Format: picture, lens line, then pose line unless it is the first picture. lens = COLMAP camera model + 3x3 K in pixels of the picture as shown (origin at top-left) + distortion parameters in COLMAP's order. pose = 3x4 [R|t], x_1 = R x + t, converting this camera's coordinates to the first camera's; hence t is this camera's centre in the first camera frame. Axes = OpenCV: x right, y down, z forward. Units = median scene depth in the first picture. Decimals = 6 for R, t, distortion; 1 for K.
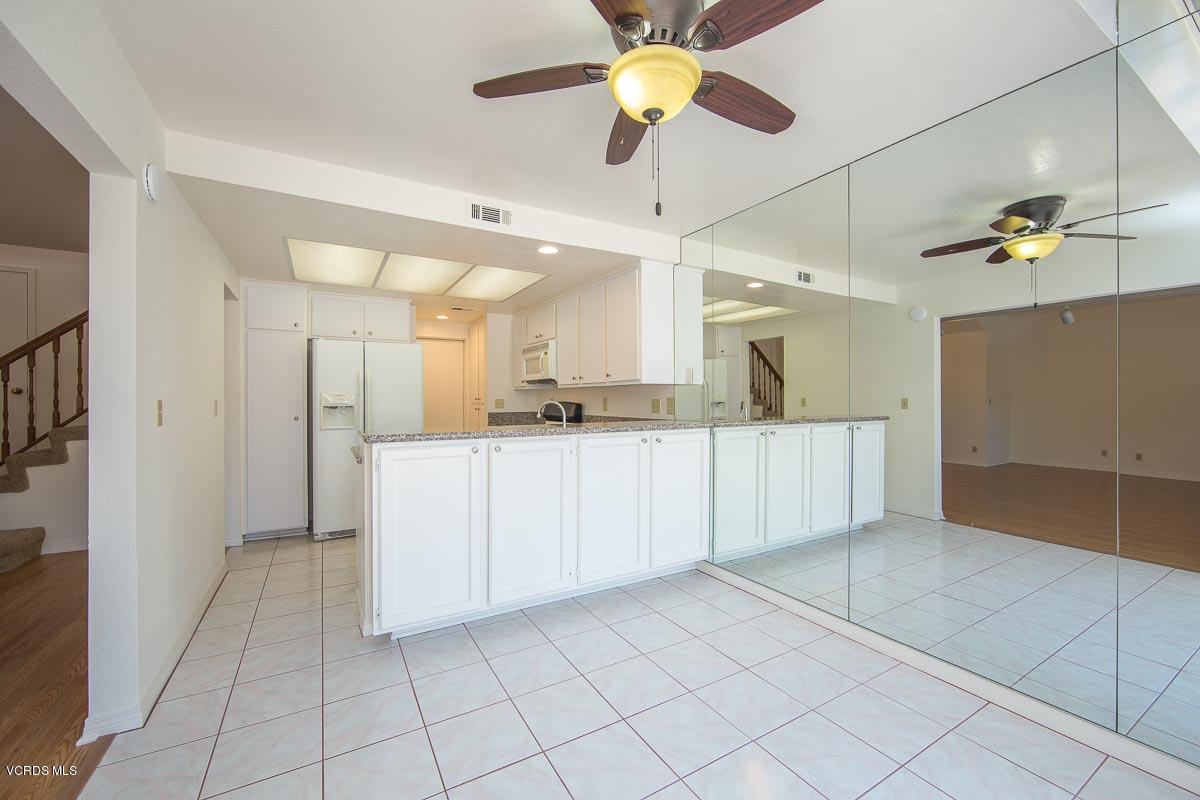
lens RADIAL K [[488.3, 0, 617.2], [0, 488.3, 399.4], [0, 0, 1]] dist [-0.021445, 0.000204]
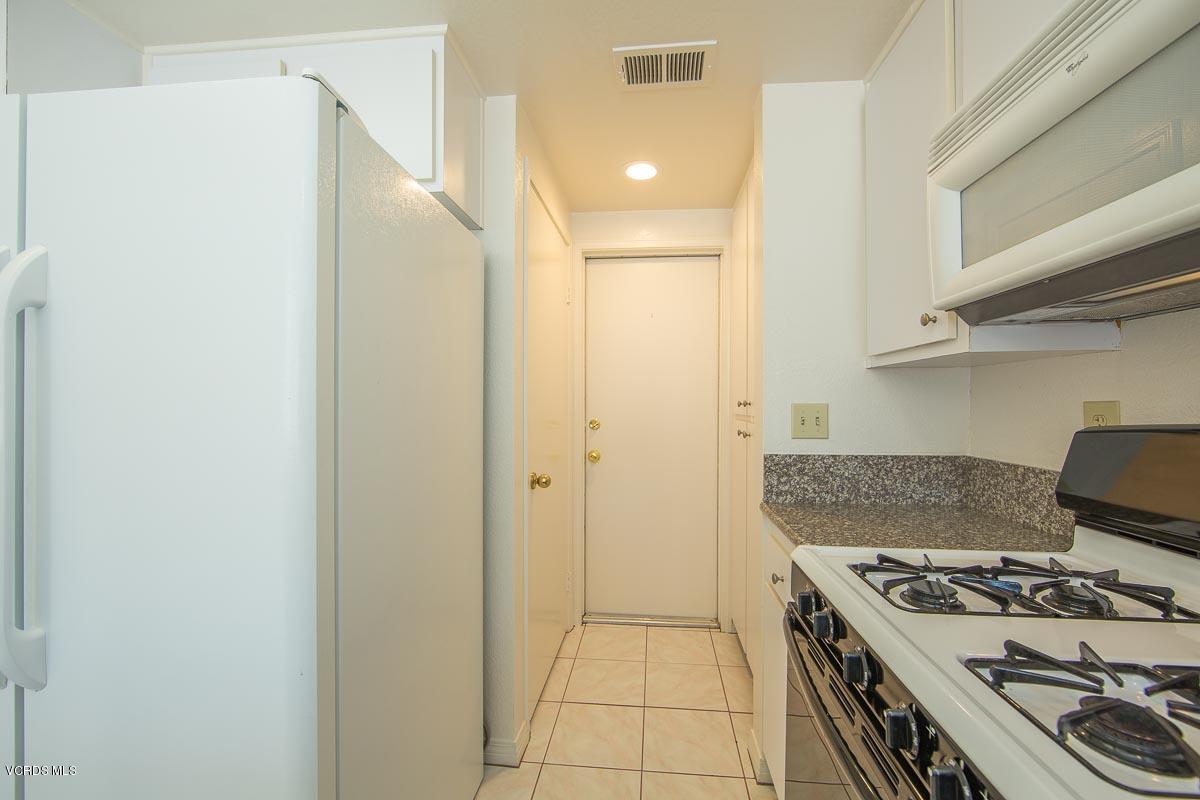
lens RADIAL K [[514.1, 0, 600.0], [0, 514.1, 400.0], [0, 0, 1]] dist [-0.017684, 0.000192]
pose [[0.796714, -0.000085, -0.604357, -0.226842], [-0.006341, 0.999944, -0.008500, 0.000208], [0.604324, 0.010604, 0.796668, 0.979756]]
